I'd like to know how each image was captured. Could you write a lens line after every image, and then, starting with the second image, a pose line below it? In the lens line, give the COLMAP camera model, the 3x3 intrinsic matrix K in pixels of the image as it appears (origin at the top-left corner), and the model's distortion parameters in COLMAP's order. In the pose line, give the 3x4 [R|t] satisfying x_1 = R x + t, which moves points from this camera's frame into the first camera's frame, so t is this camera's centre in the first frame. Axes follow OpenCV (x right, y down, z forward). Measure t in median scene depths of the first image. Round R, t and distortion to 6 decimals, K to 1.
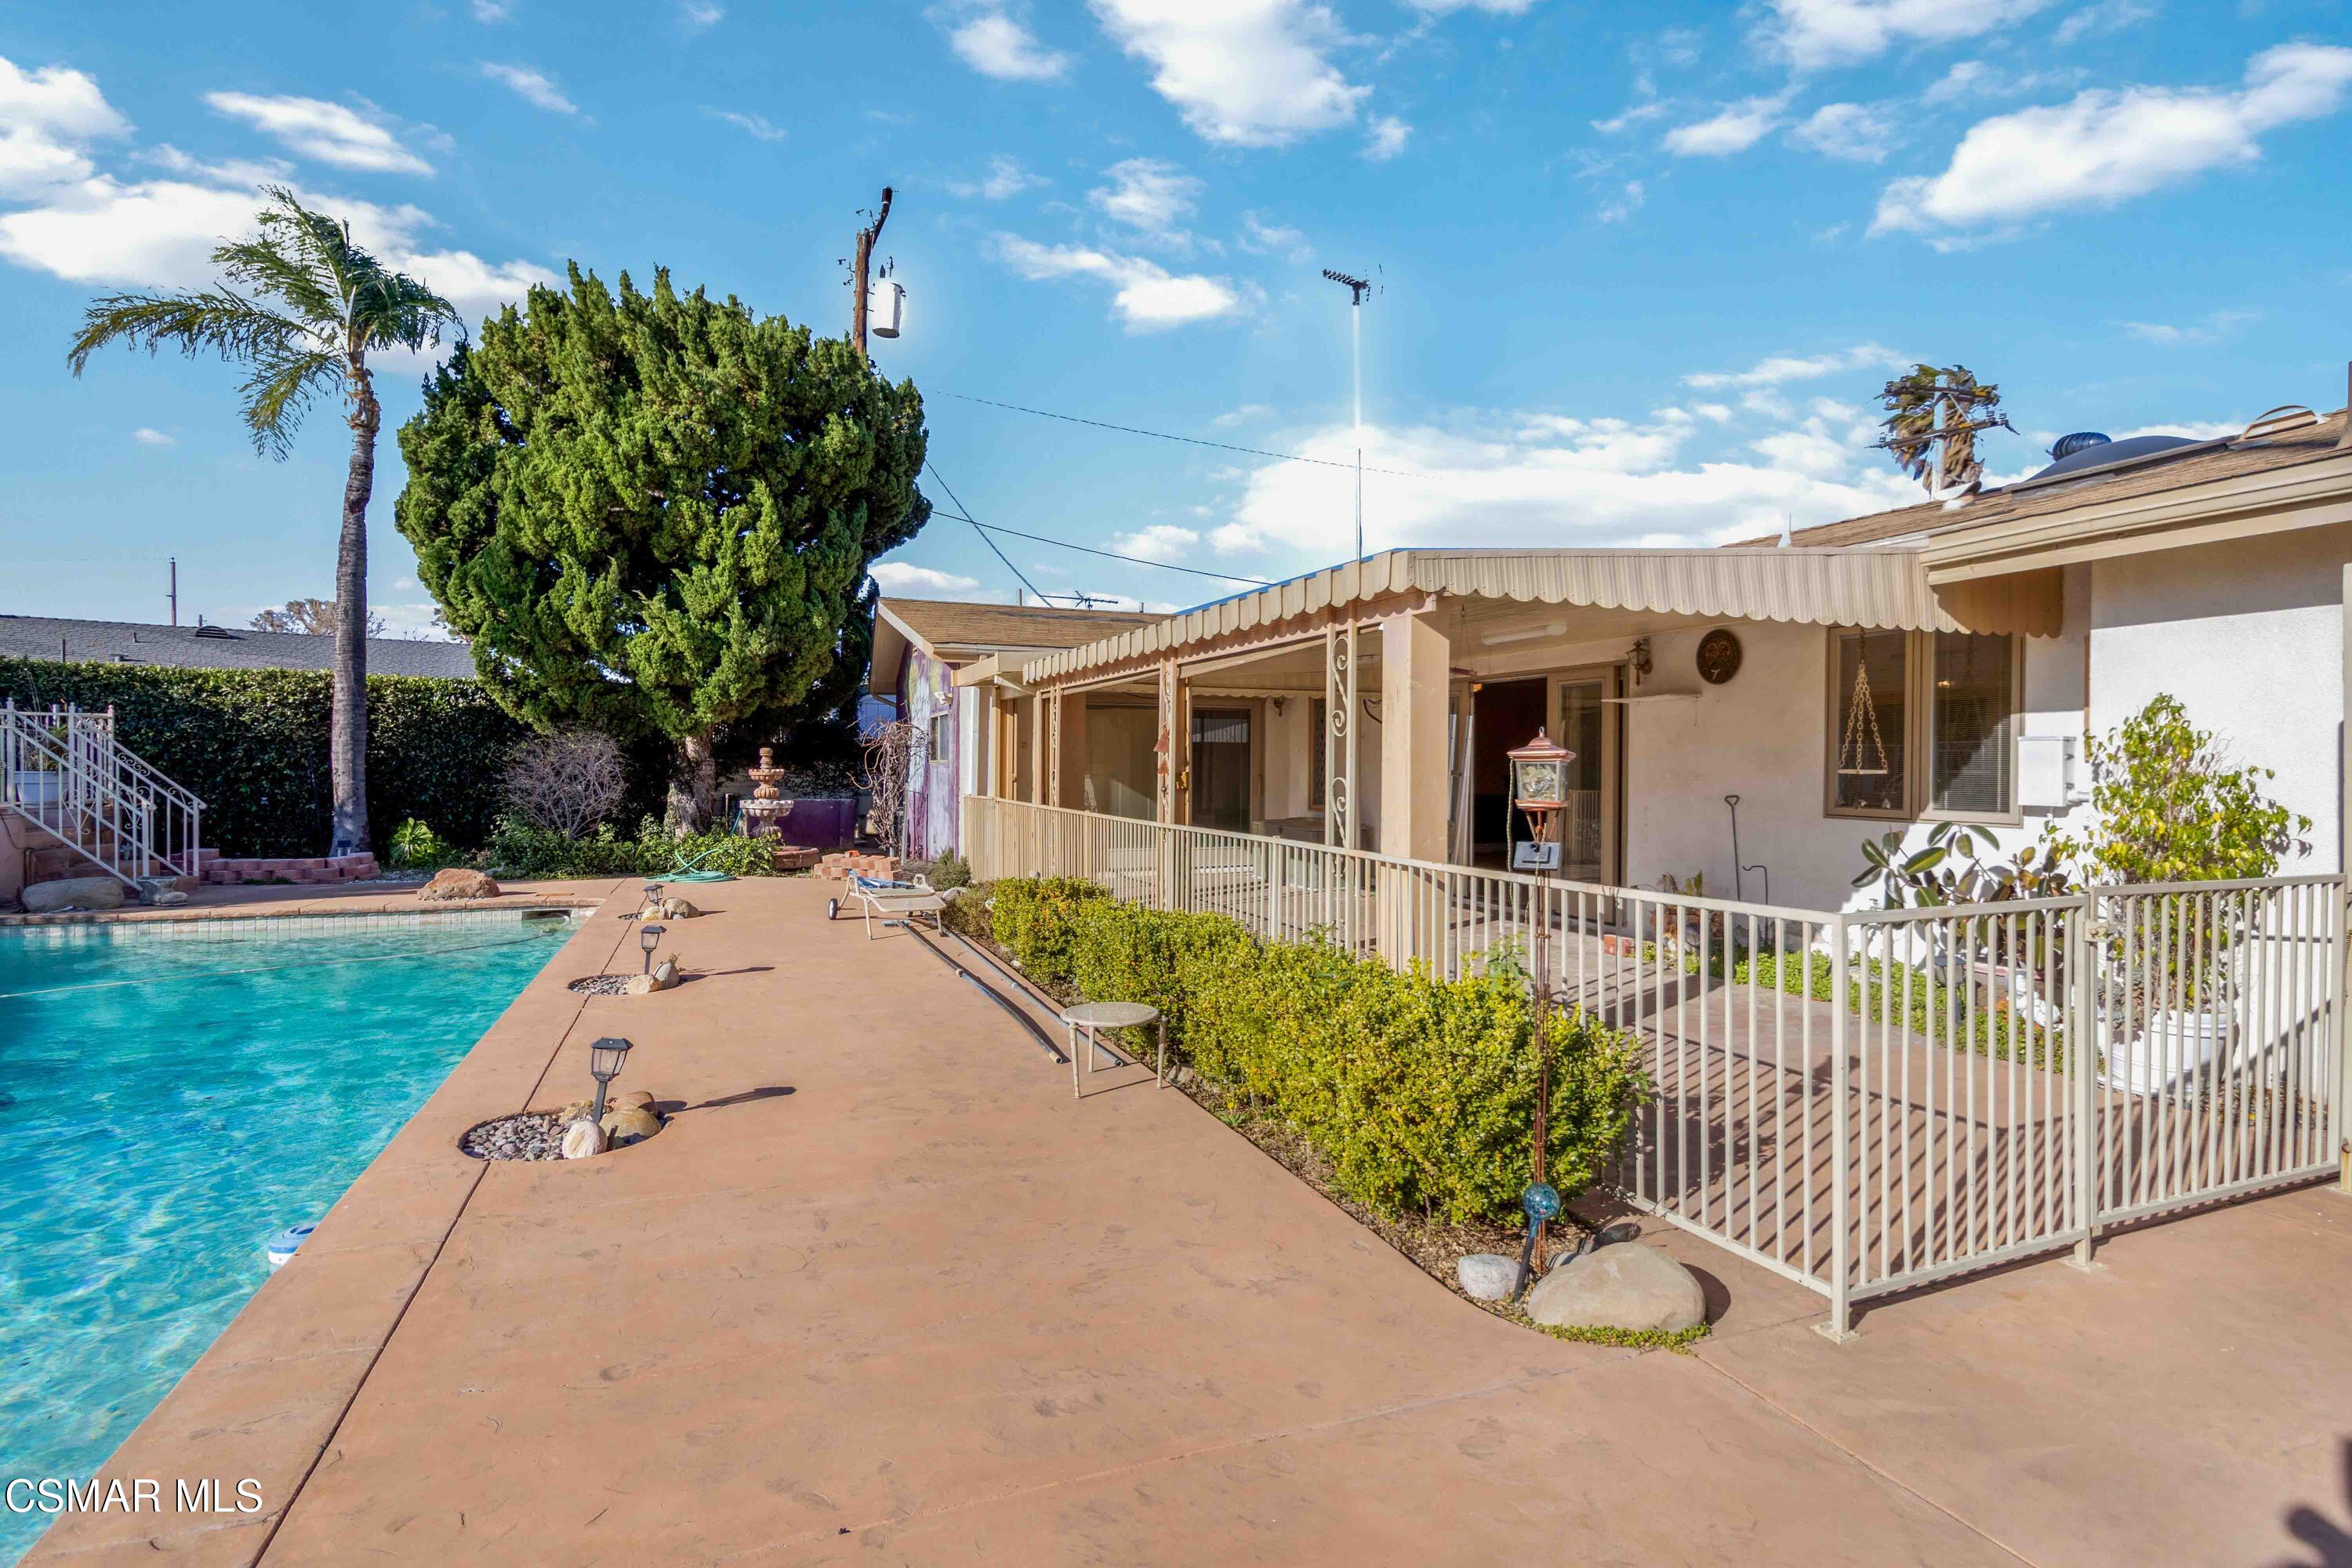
lens RADIAL K [[1142.2, 0, 1167.4], [0, 1142.2, 784.6], [0, 0, 1]] dist [0.003159, 0.000564]
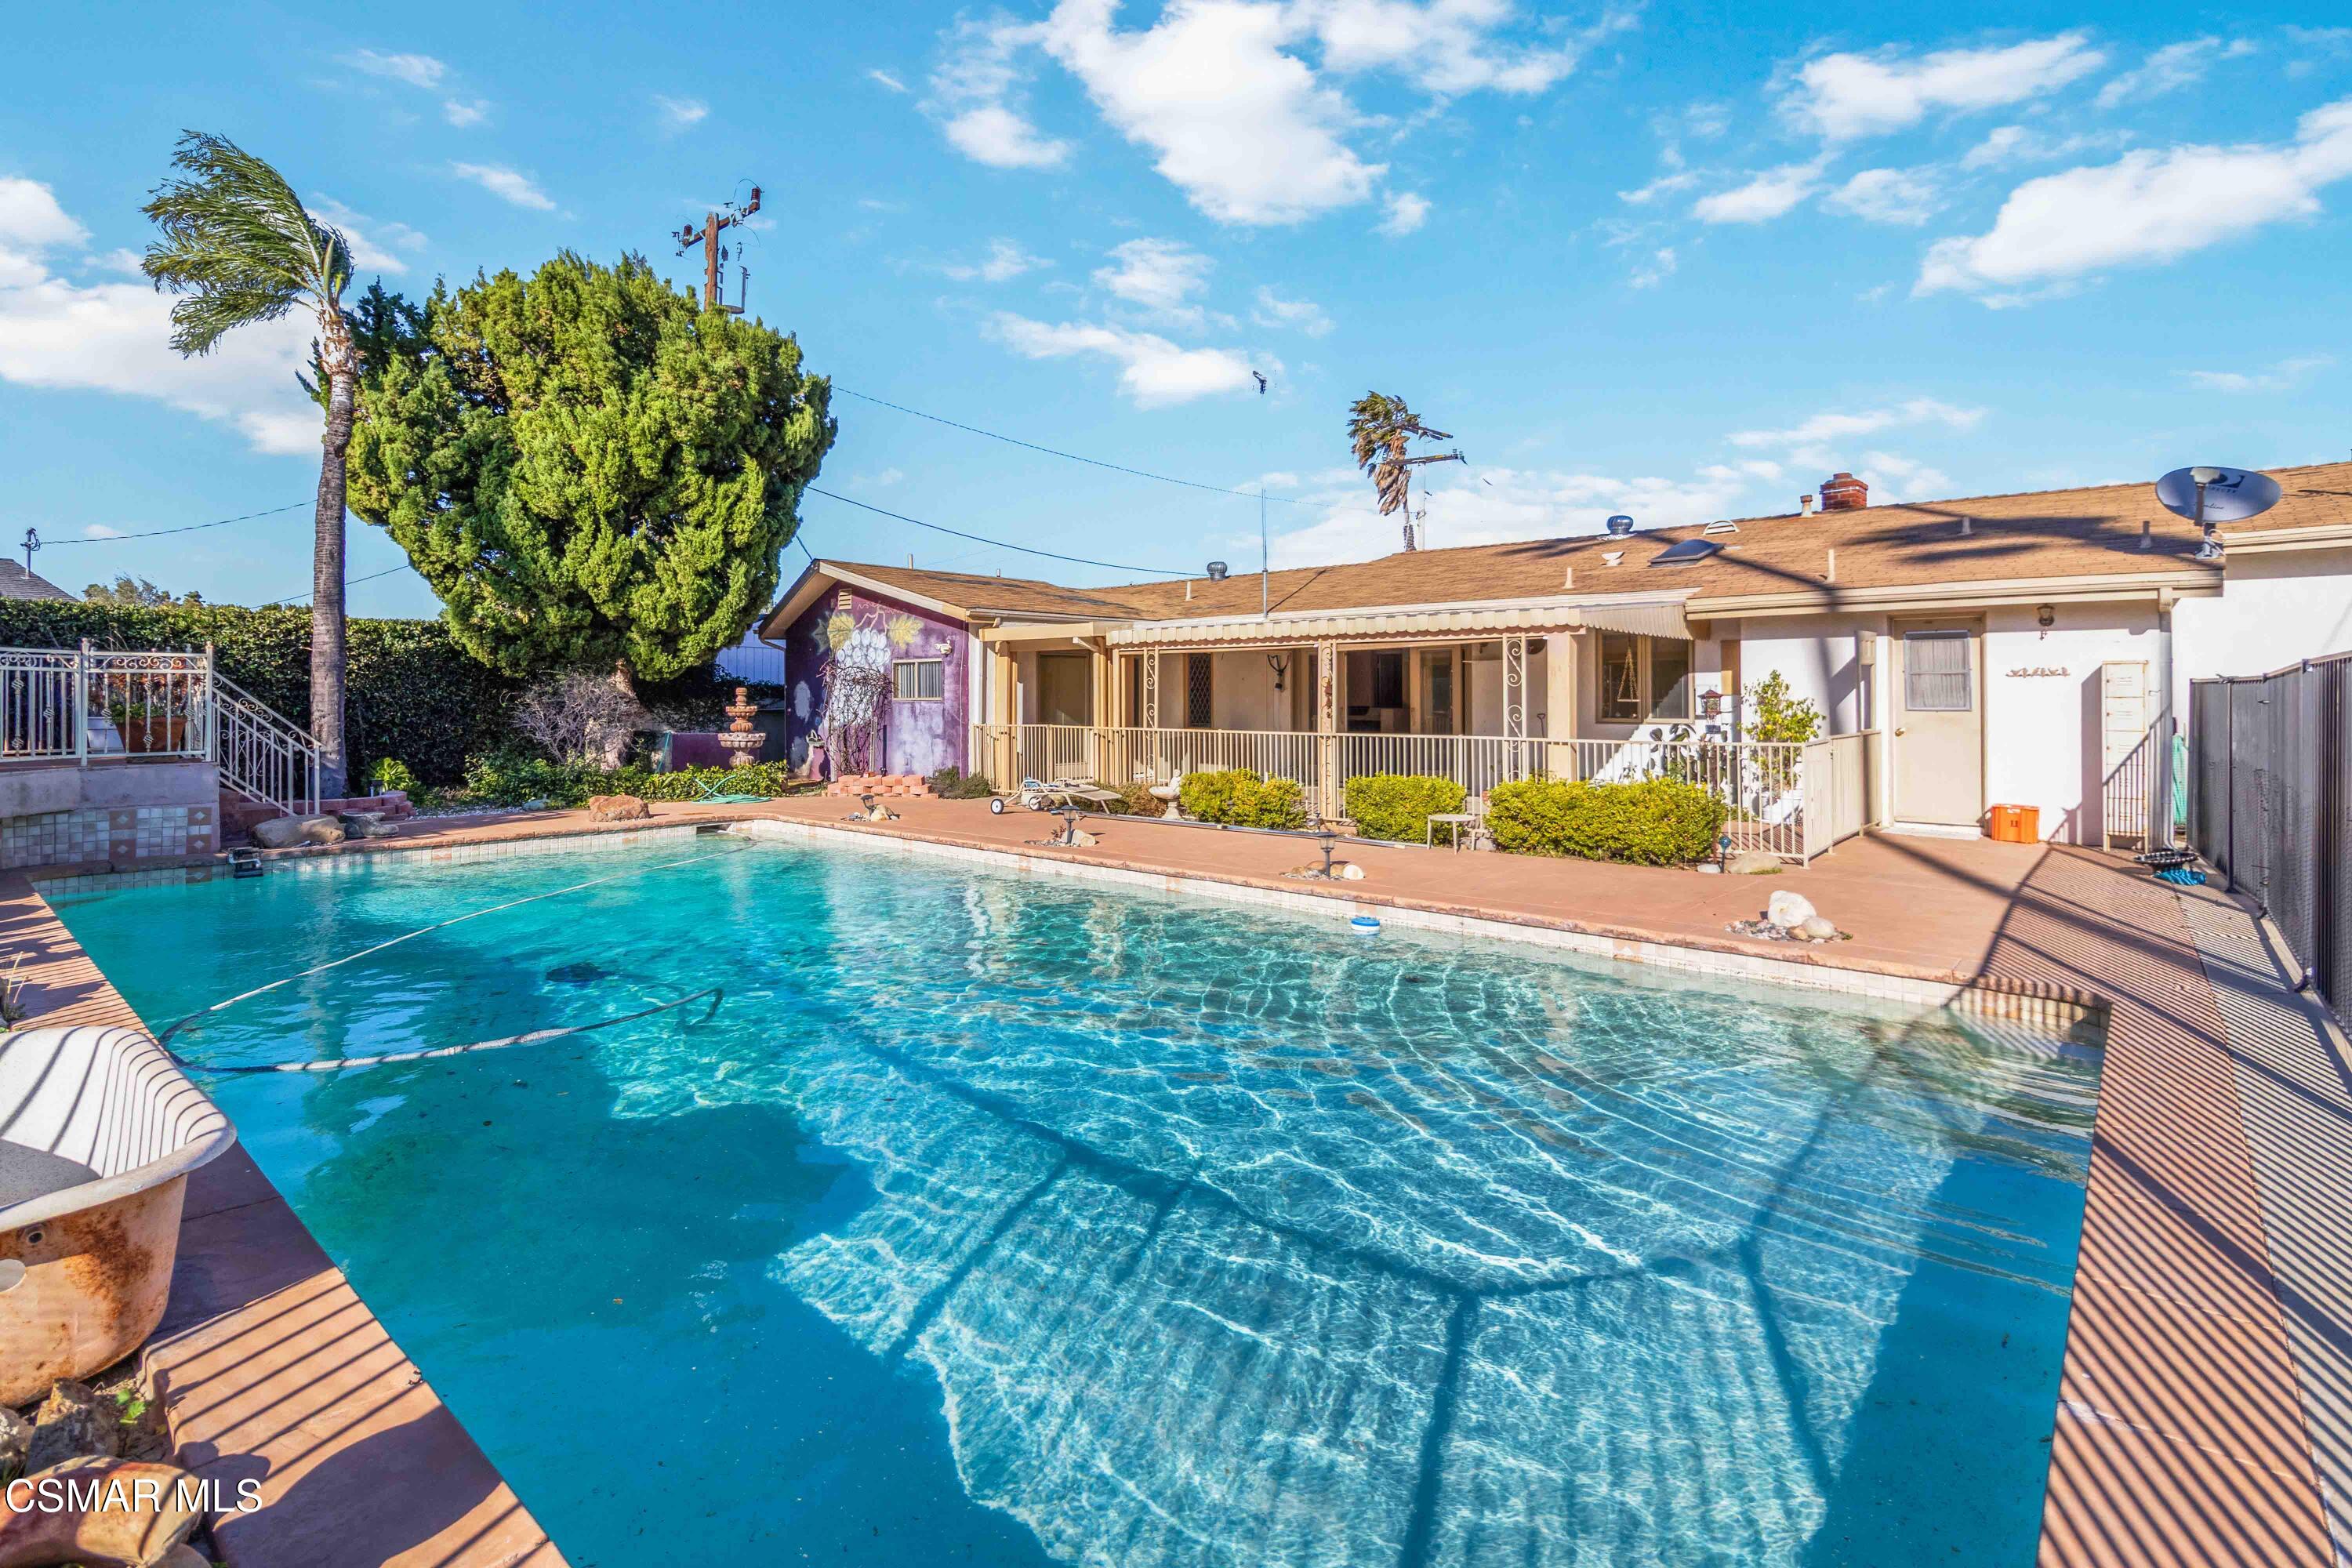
lens RADIAL K [[1115.6, 0, 1170.5], [0, 1115.6, 718.5], [0, 0, 1]] dist [-0.002432, 0.000245]
pose [[0.892126, -0.017033, 0.451465, -0.508710], [0.015335, 0.999855, 0.007421, -0.002753], [-0.451526, 0.000303, 0.892258, -0.216018]]
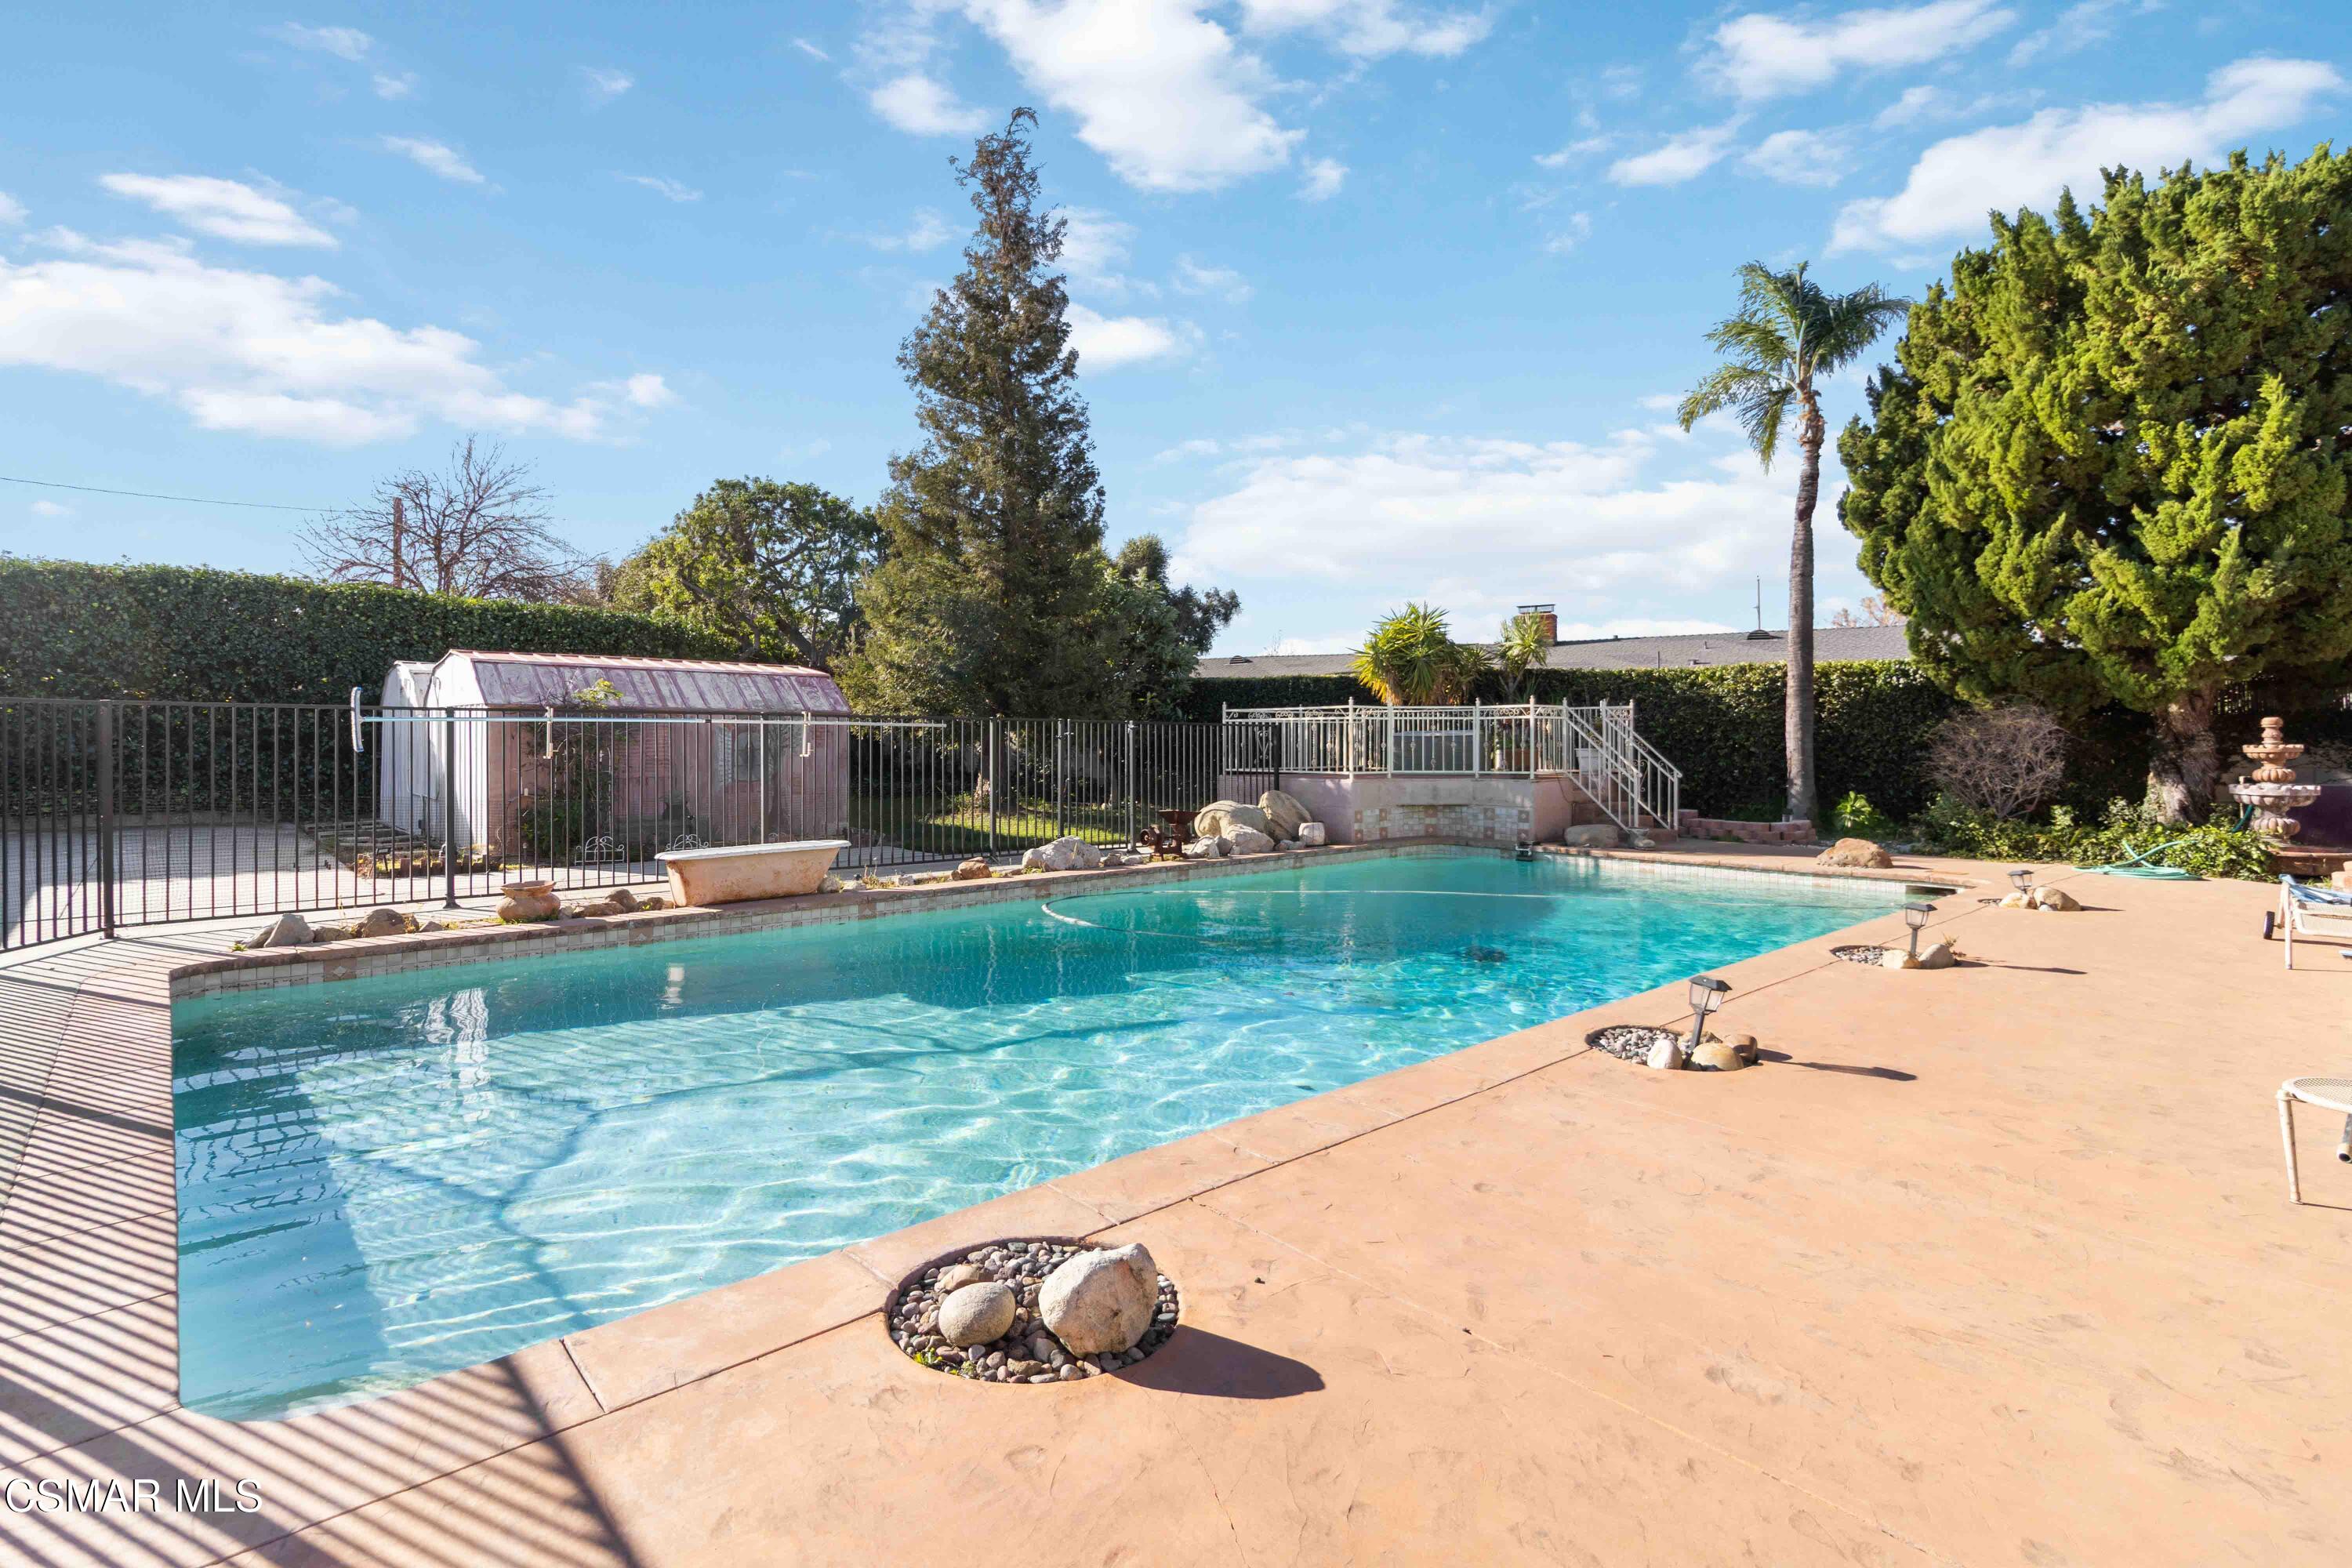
lens RADIAL K [[1115.9, 0, 1171.5], [0, 1115.9, 759.2], [0, 0, 1]] dist [-0.002059, 0.000328]
pose [[0.334211, 0.005986, -0.942479, 0.121879], [-0.011427, 0.999932, 0.002299, 0.003574], [0.942429, 0.010001, 0.334257, 0.044052]]
